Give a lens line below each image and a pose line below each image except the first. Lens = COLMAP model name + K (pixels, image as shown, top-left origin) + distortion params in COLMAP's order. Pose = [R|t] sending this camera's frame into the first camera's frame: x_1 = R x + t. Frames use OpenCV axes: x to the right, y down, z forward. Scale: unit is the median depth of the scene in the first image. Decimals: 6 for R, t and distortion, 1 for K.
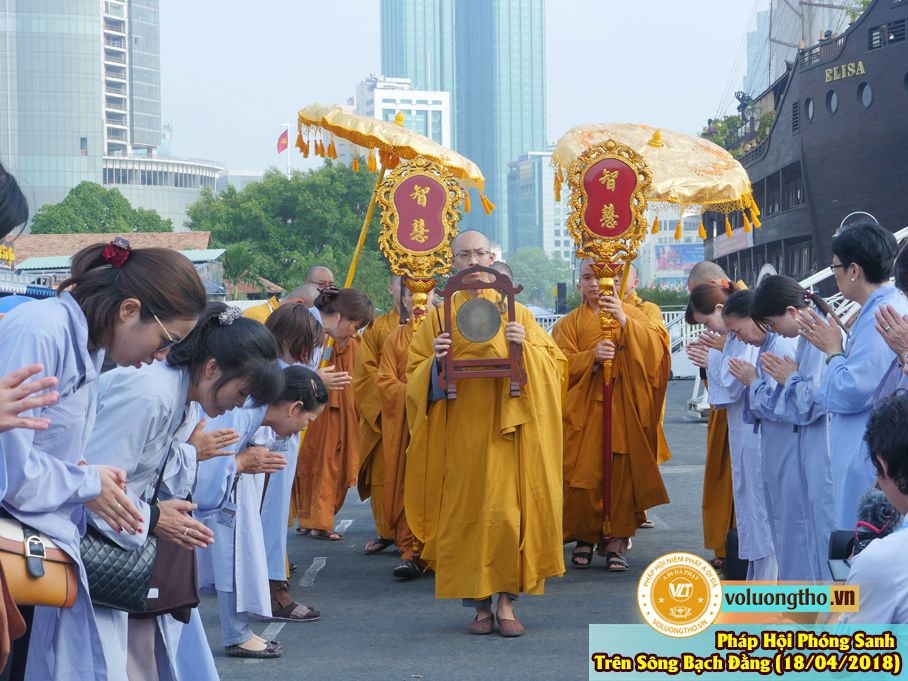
lens RADIAL K [[1875.4, 0, 454.0], [0, 1875.4, 340.5], [0, 0, 1]] dist [0.047879, 0.137637]
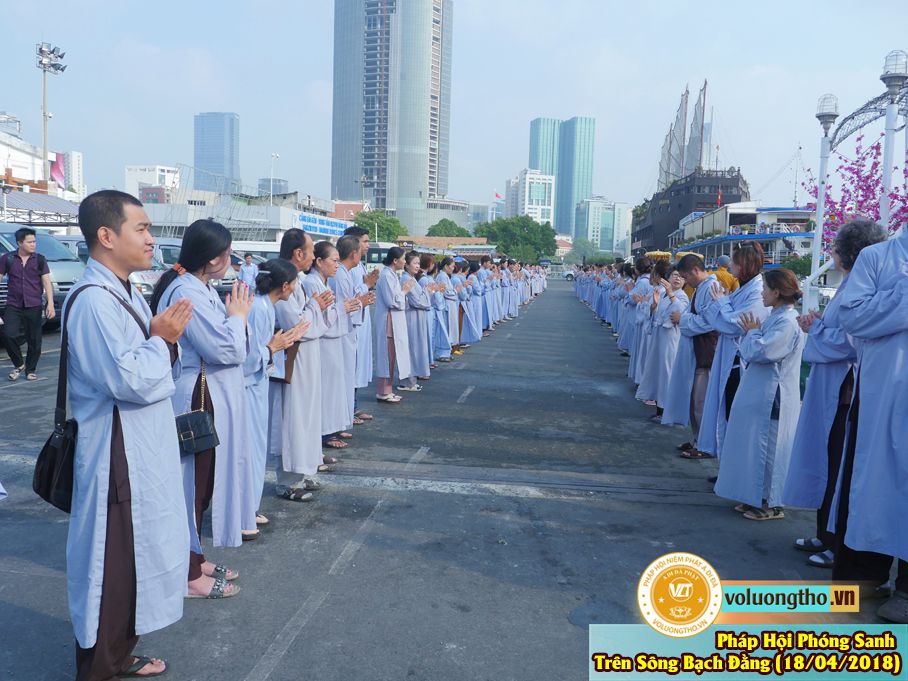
lens RADIAL K [[764.1, 0, 454.0], [0, 764.1, 340.5], [0, 0, 1]] dist [-0.035325, 0.014035]
pose [[0.991119, 0.055532, -0.120827, -0.000783], [-0.044039, 0.994426, 0.095799, 0.000209], [0.125473, -0.089627, 0.988040, -0.100858]]
